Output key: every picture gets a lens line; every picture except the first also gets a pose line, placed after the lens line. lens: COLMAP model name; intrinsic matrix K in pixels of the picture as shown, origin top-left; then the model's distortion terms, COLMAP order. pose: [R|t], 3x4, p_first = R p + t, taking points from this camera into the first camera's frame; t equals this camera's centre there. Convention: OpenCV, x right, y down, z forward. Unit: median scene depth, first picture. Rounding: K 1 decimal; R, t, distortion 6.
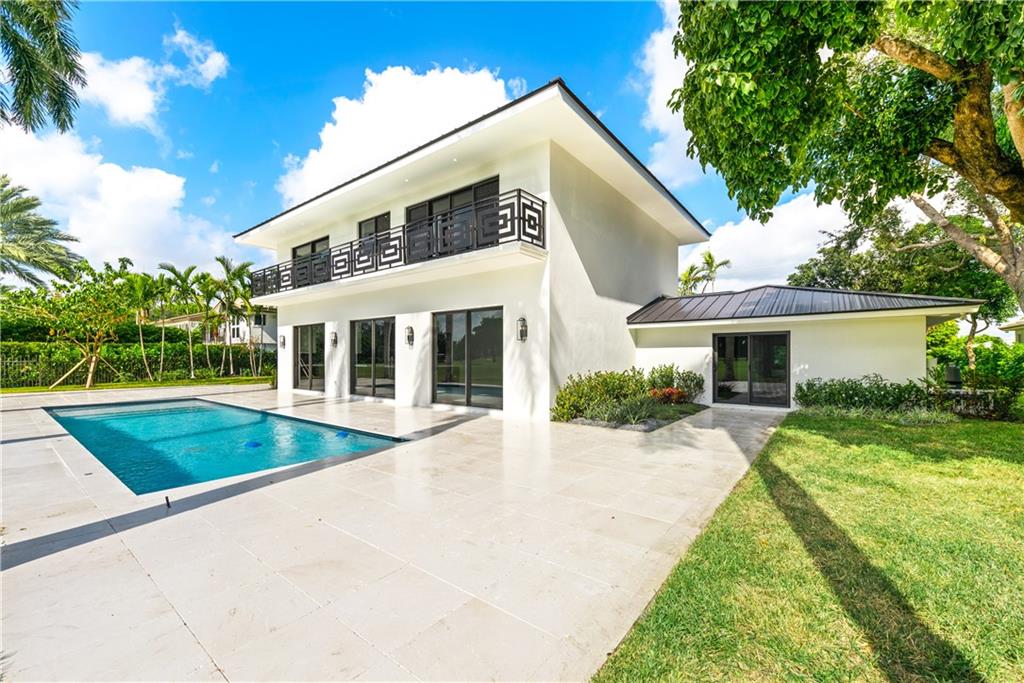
lens RADIAL K [[406.6, 0, 516.0], [0, 406.6, 348.5], [0, 0, 1]] dist [0.003147, -0.000344]
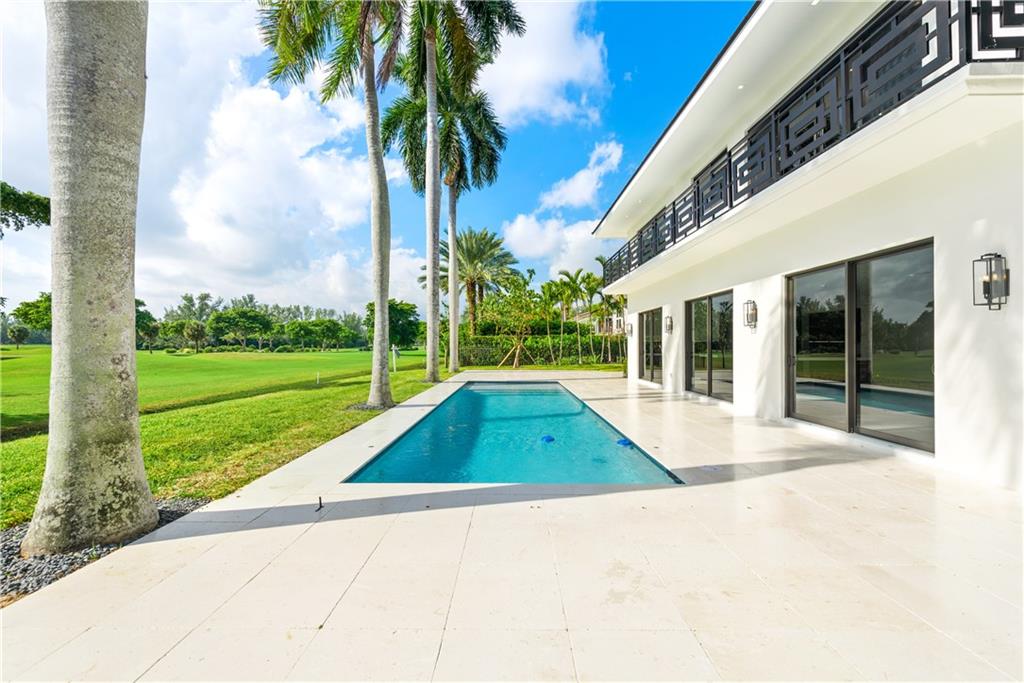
lens RADIAL K [[406.6, 0, 514.0], [0, 406.6, 341.5], [0, 0, 1]] dist [0.003147, -0.000344]
pose [[0.608638, -0.008684, -0.793400, 0.036225], [0.015658, 0.999877, 0.001068, 0.007519], [0.793293, -0.013073, 0.608699, 0.237782]]
